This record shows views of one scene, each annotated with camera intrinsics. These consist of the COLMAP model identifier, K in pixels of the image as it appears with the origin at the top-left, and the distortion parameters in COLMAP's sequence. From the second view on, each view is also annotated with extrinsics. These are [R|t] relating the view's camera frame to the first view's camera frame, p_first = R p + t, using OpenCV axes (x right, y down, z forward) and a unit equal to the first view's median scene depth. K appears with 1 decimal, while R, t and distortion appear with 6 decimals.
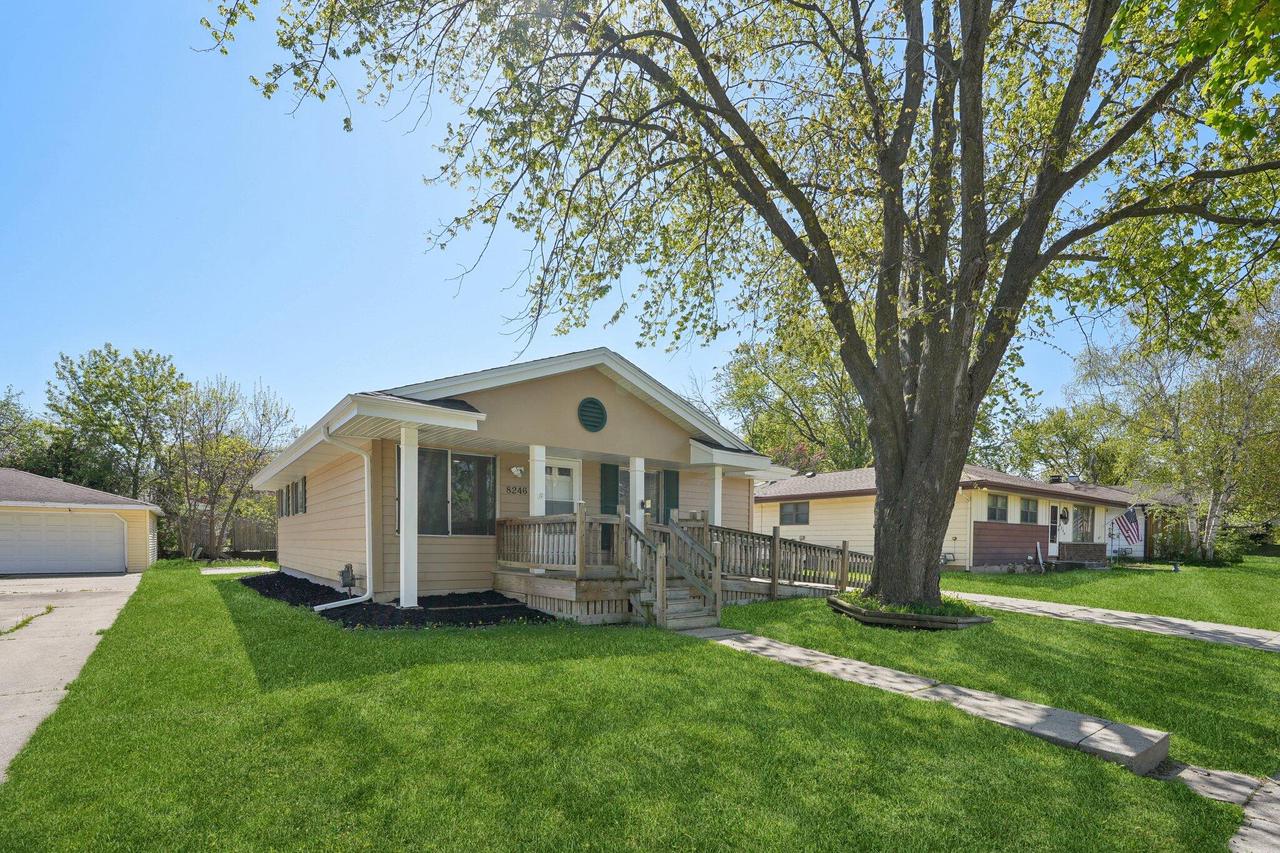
lens RADIAL K [[576.5, 0, 642.8], [0, 576.5, 475.0], [0, 0, 1]] dist [-0.013111, 0.008405]
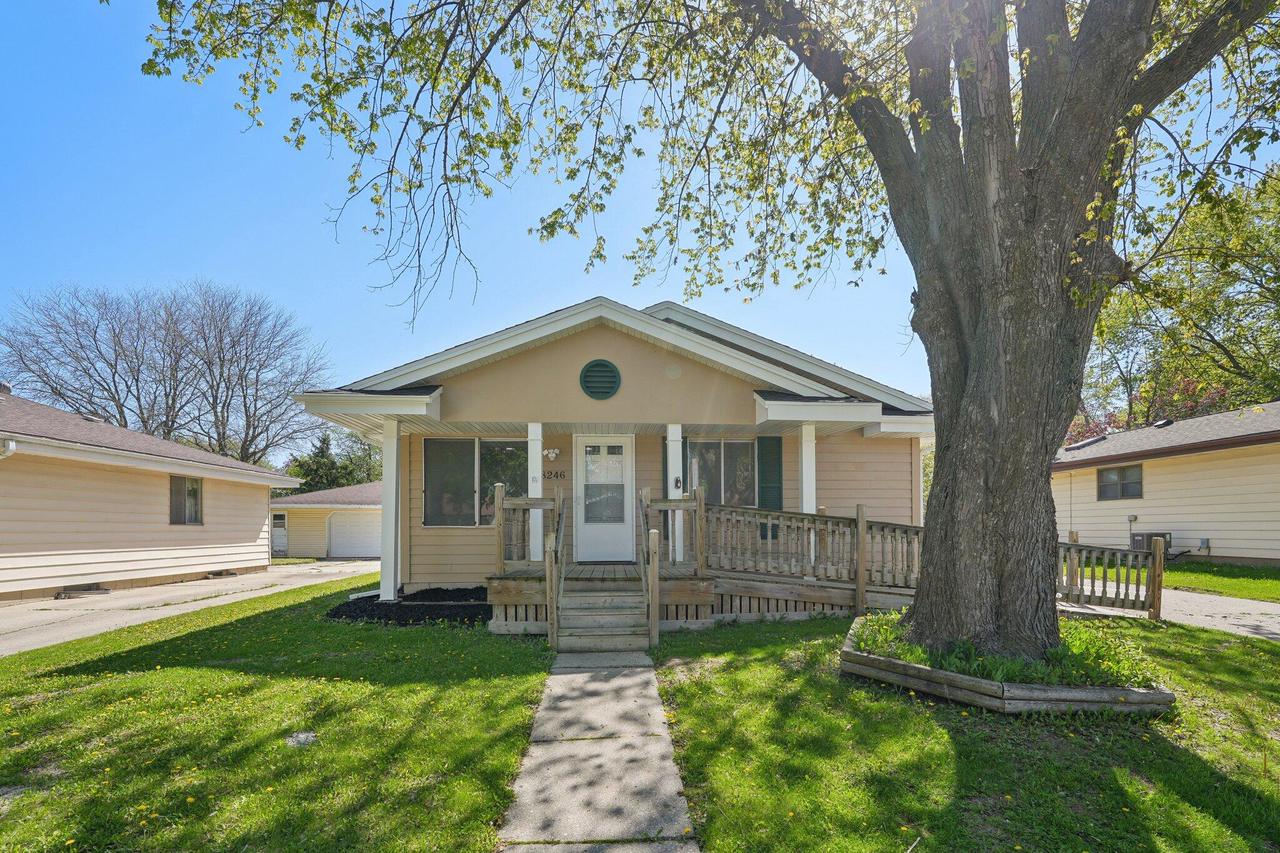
lens RADIAL K [[587.8, 0, 623.0], [0, 587.8, 453.8], [0, 0, 1]] dist [-0.001878, 0.000181]
pose [[0.831286, -0.084226, -0.549426, 0.418292], [0.075981, 0.996393, -0.037785, 0.039942], [0.550627, -0.010336, 0.834687, 0.316852]]
